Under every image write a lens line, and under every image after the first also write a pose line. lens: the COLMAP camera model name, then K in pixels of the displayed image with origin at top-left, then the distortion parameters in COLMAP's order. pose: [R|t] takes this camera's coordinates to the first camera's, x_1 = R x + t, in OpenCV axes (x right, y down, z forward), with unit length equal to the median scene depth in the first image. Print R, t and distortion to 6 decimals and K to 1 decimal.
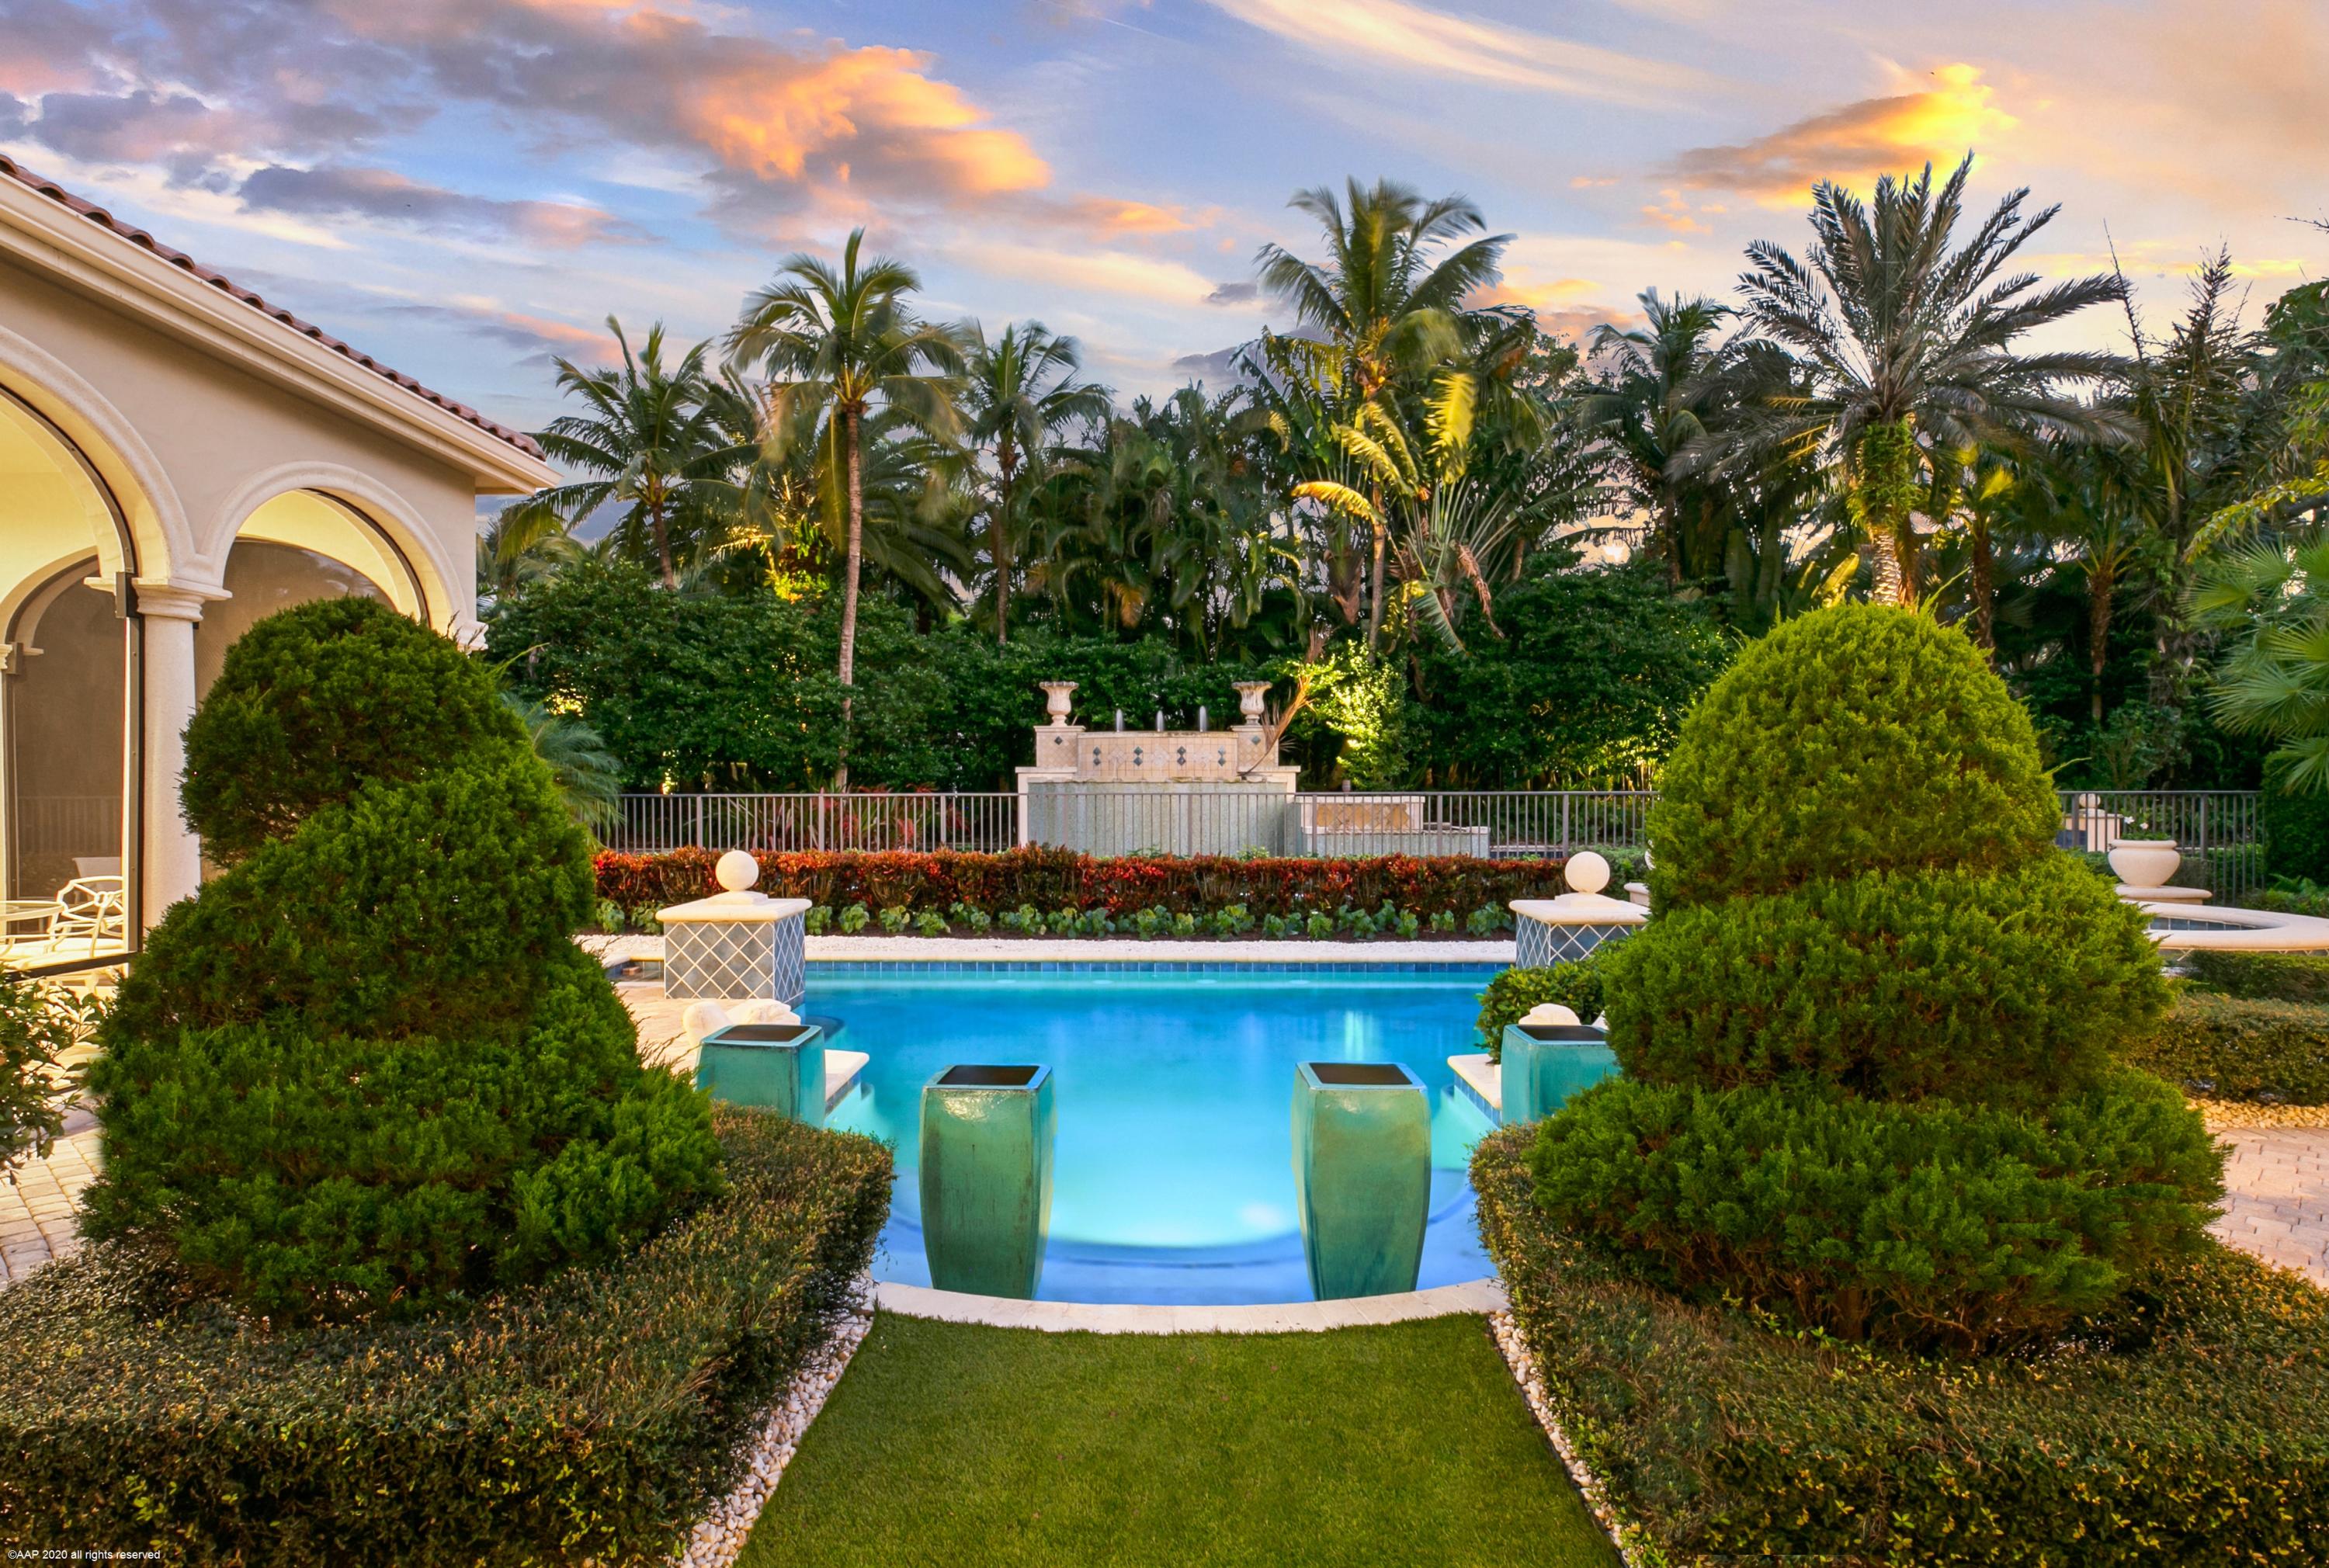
lens RADIAL K [[1217.6, 0, 1164.5], [0, 1217.6, 784.0], [0, 0, 1]] dist [-0.000103, 0.000284]
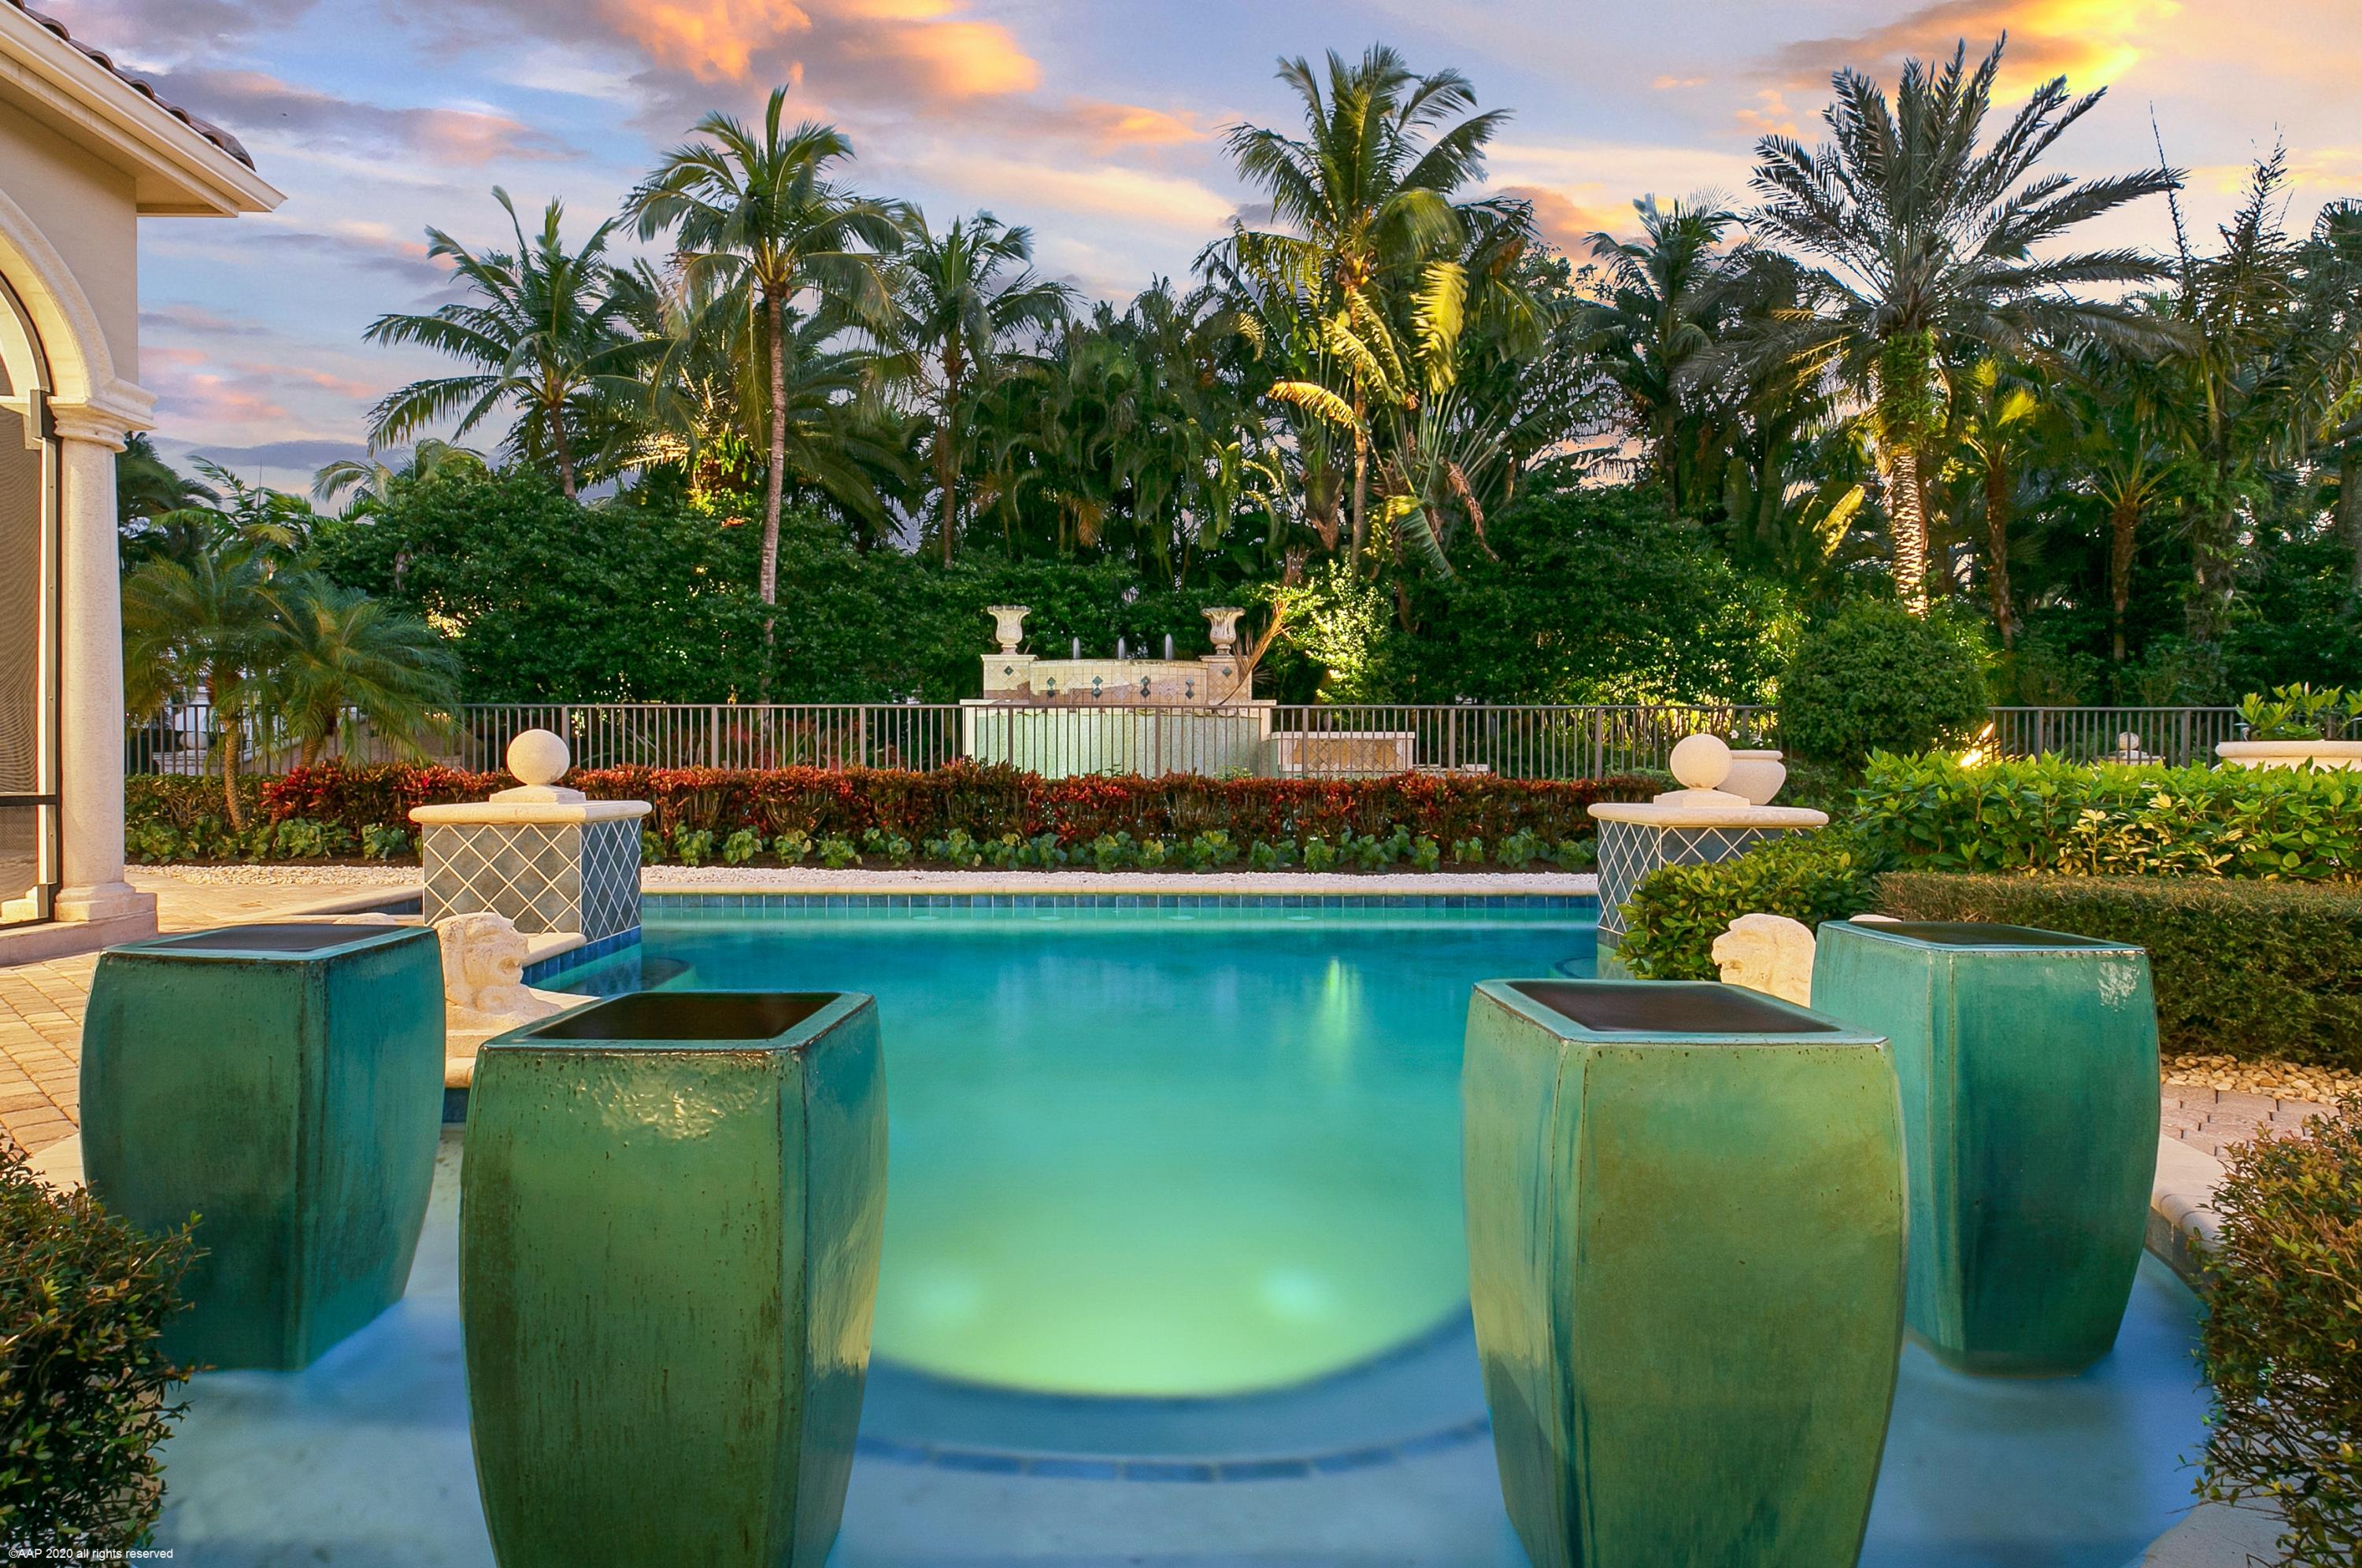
lens RADIAL K [[1117.6, 0, 1156.6], [0, 1117.6, 773.6], [0, 0, 1]] dist [0.011106, -0.000036]
pose [[0.999537, 0.002306, 0.030343, -0.002522], [-0.002180, 0.999989, -0.004183, 0.043537], [-0.030352, 0.004115, 0.999531, 0.170469]]
